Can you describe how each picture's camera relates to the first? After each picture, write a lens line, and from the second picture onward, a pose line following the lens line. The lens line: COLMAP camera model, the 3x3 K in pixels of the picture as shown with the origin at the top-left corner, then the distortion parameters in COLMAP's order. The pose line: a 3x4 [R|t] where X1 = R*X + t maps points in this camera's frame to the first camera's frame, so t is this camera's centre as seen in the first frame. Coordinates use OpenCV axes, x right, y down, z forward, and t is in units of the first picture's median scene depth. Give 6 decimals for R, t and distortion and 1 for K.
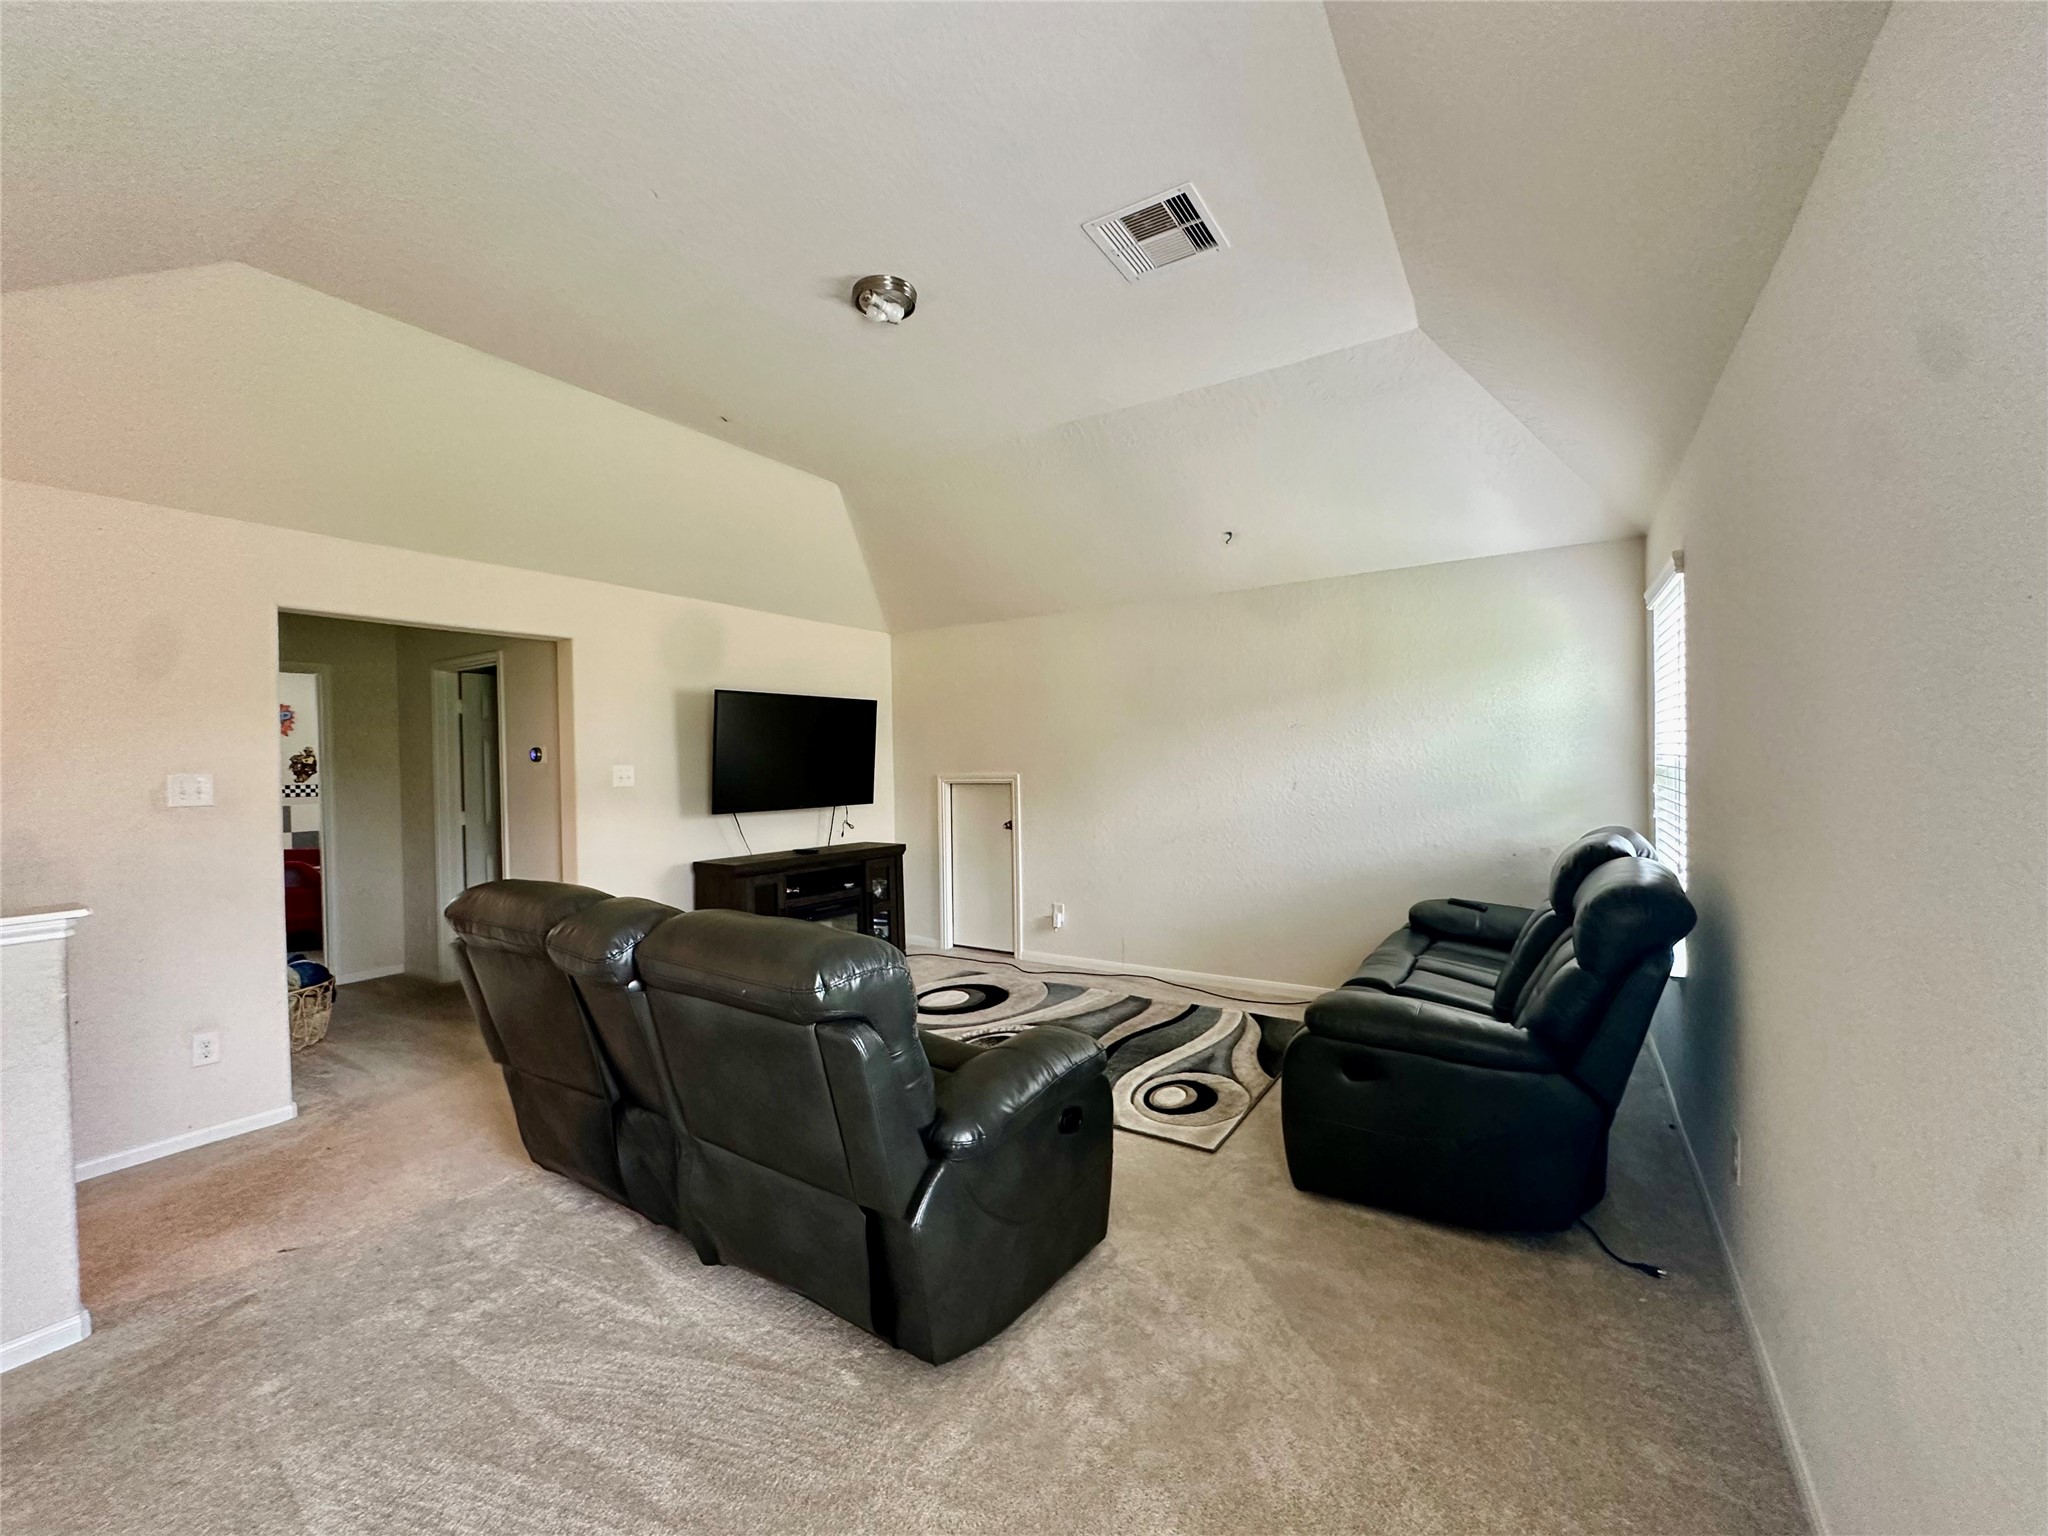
lens RADIAL K [[827.4, 0, 1017.0], [0, 827.4, 772.5], [0, 0, 1]] dist [0.001795, 0.002018]
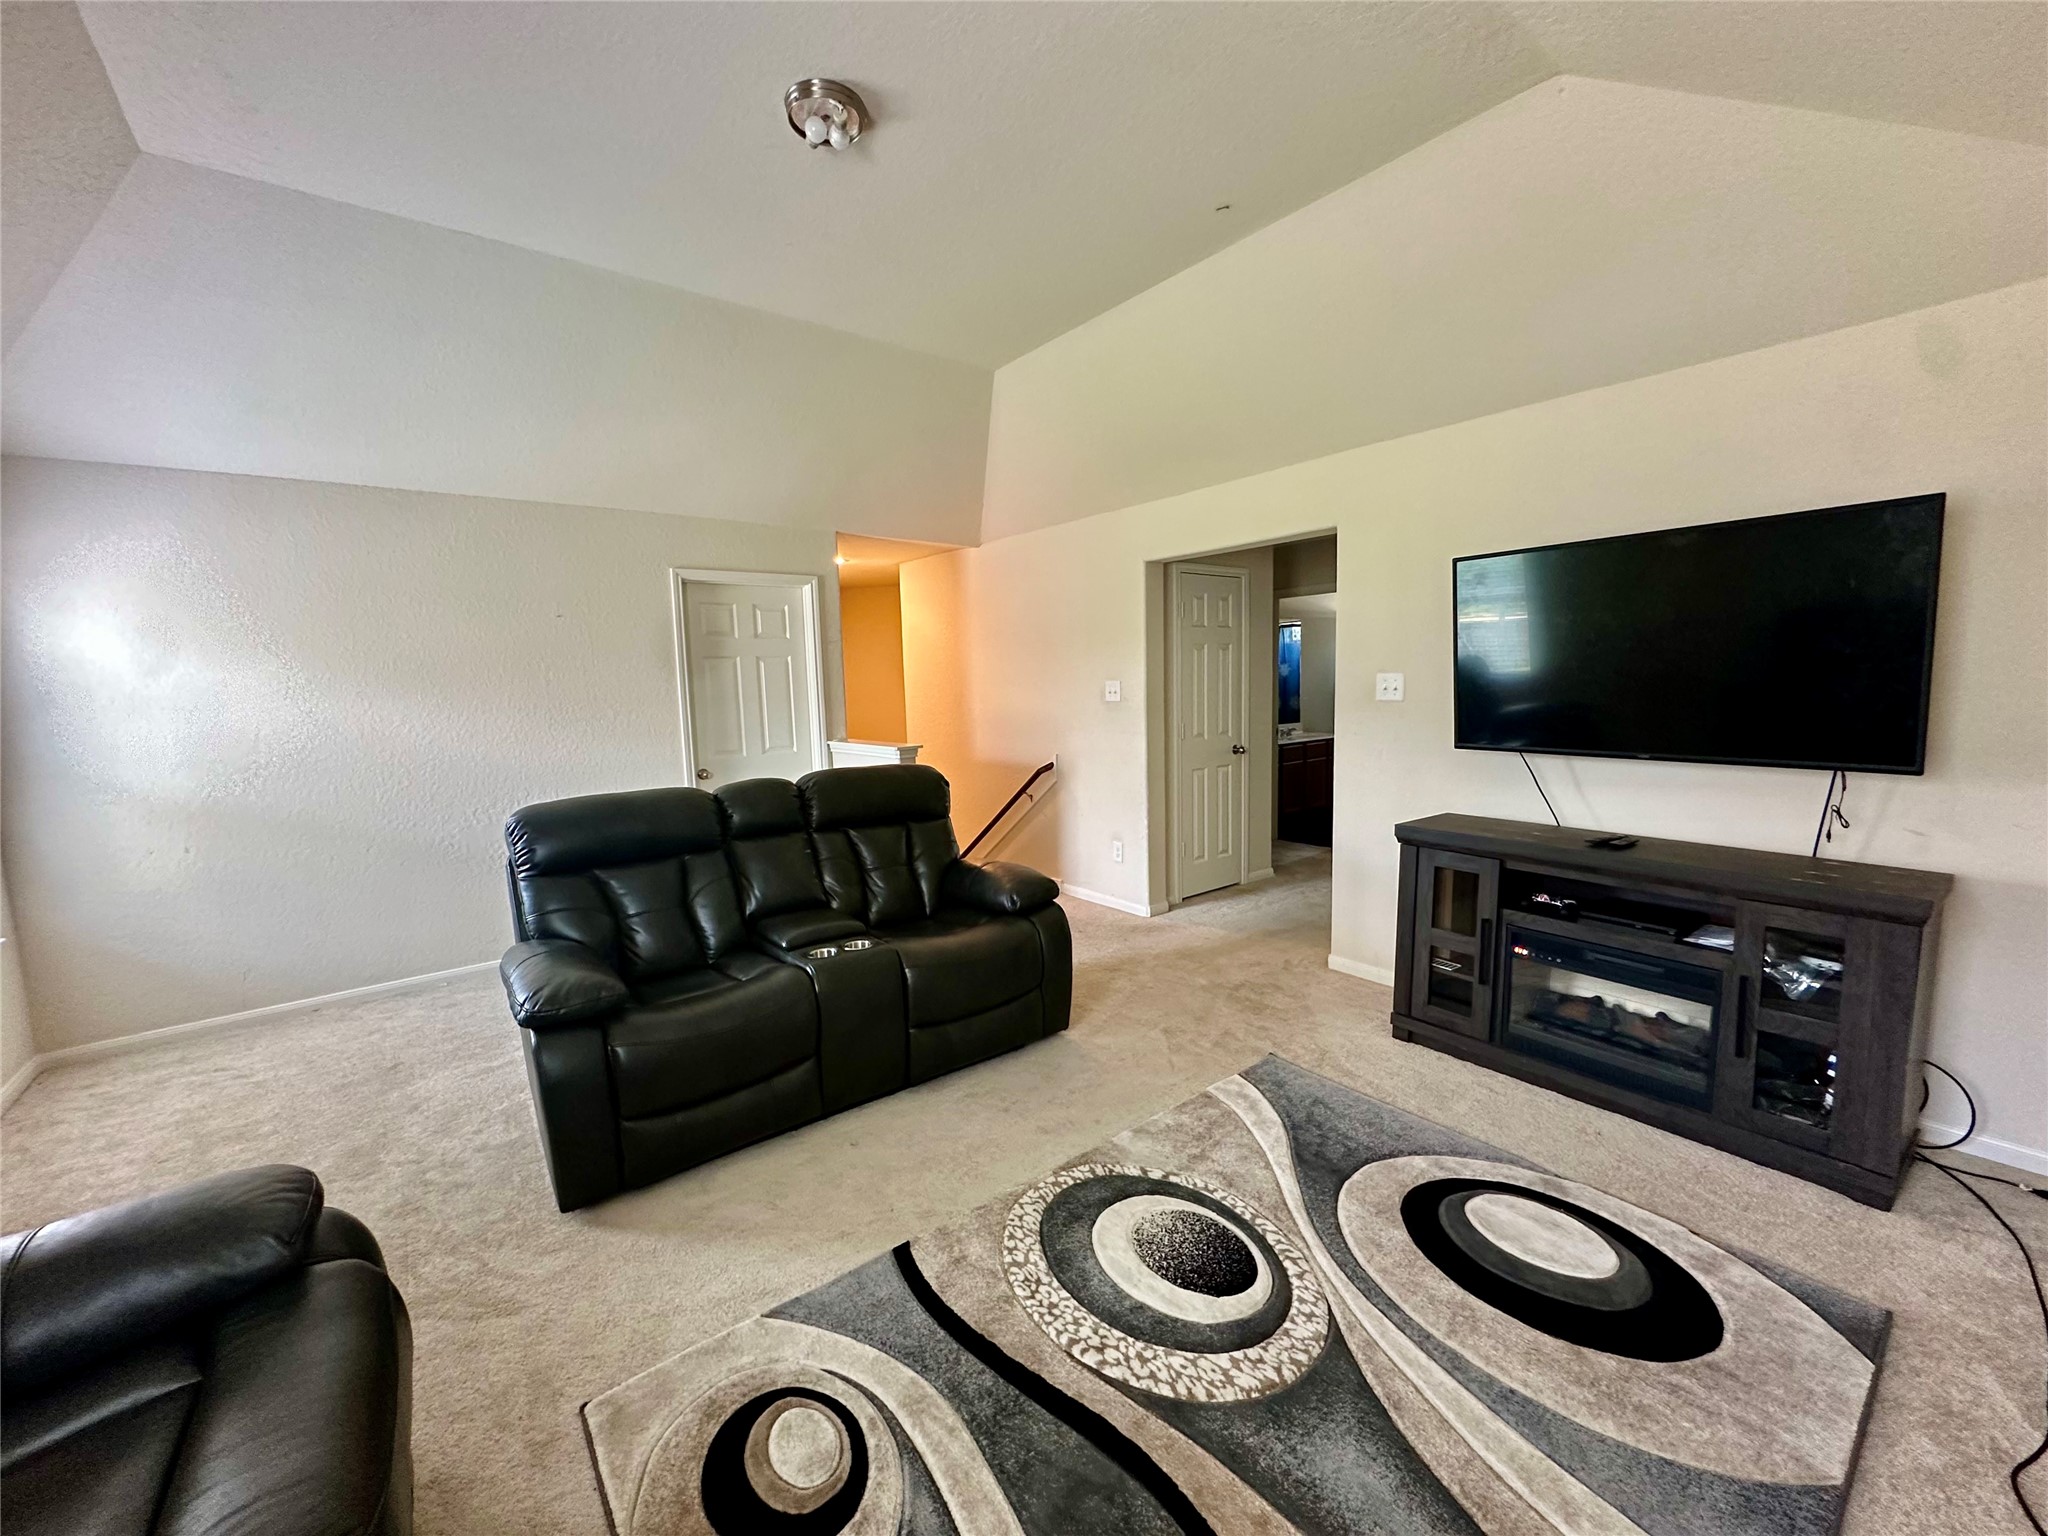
lens RADIAL K [[827.4, 0, 1023.6], [0, 827.4, 770.6], [0, 0, 1]] dist [0.001795, 0.002018]
pose [[-0.316676, 0.141290, -0.937952, 0.386619], [0.025438, 0.989753, 0.140505, -0.036453], [0.948192, 0.020635, -0.317026, 0.914886]]
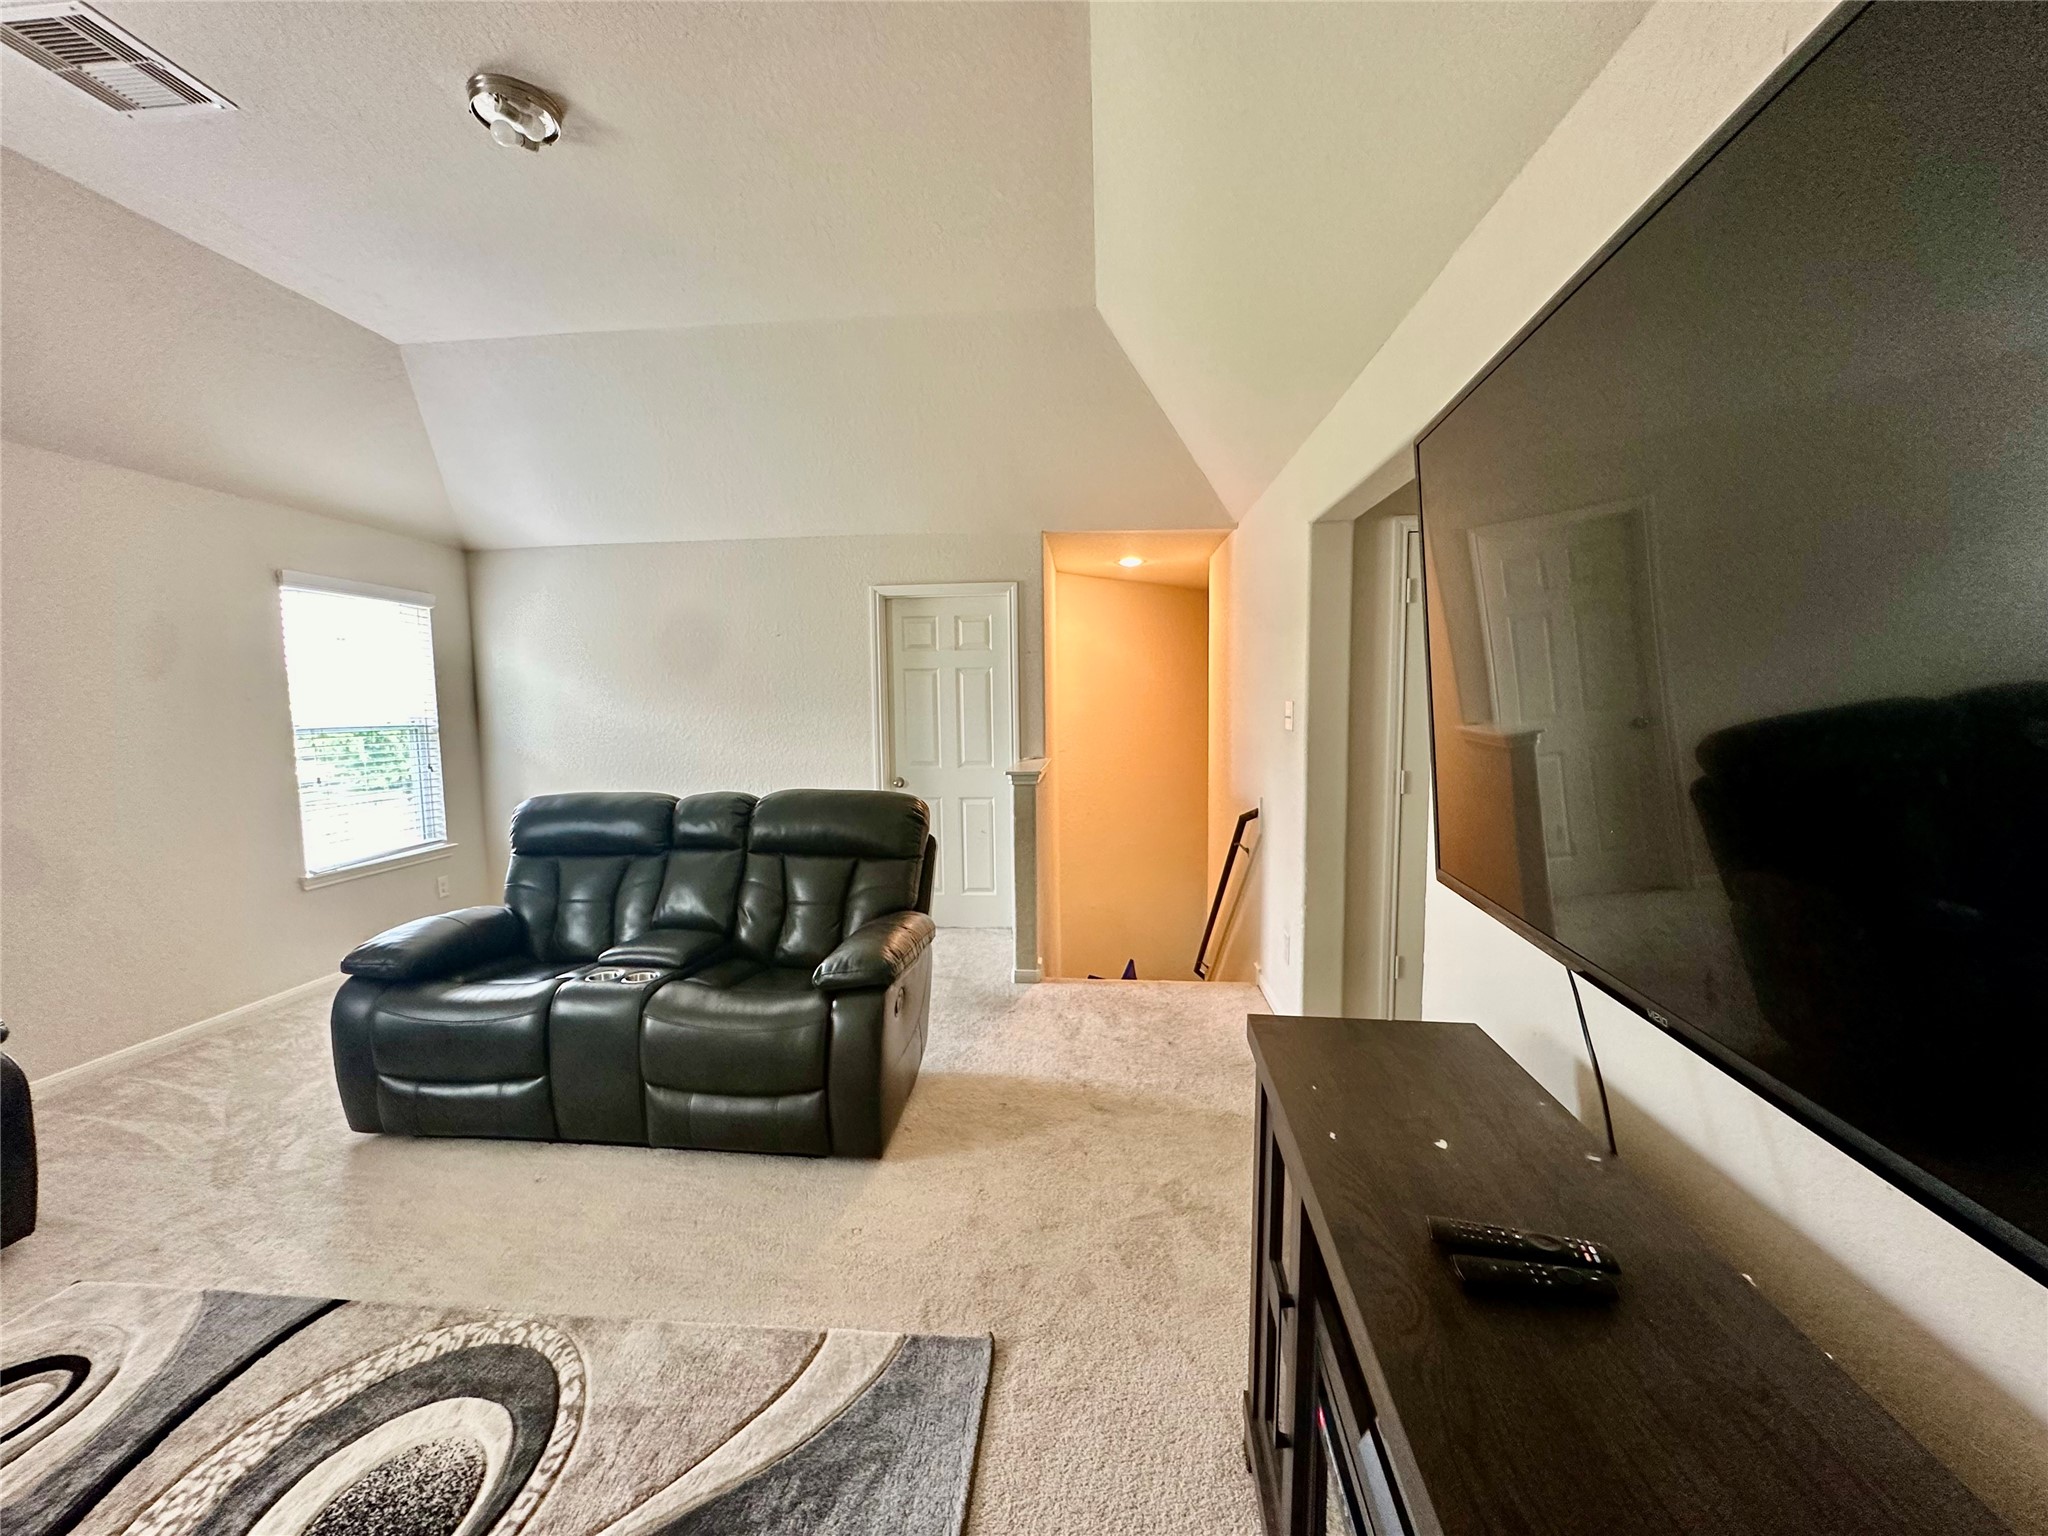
lens RADIAL K [[827.4, 0, 1029.5], [0, 827.4, 774.8], [0, 0, 1]] dist [0.001795, 0.002018]
pose [[-0.884821, 0.079667, -0.459069, -0.120566], [0.030549, 0.993073, 0.113459, -0.023756], [0.464928, 0.086367, -0.881126, 1.231679]]
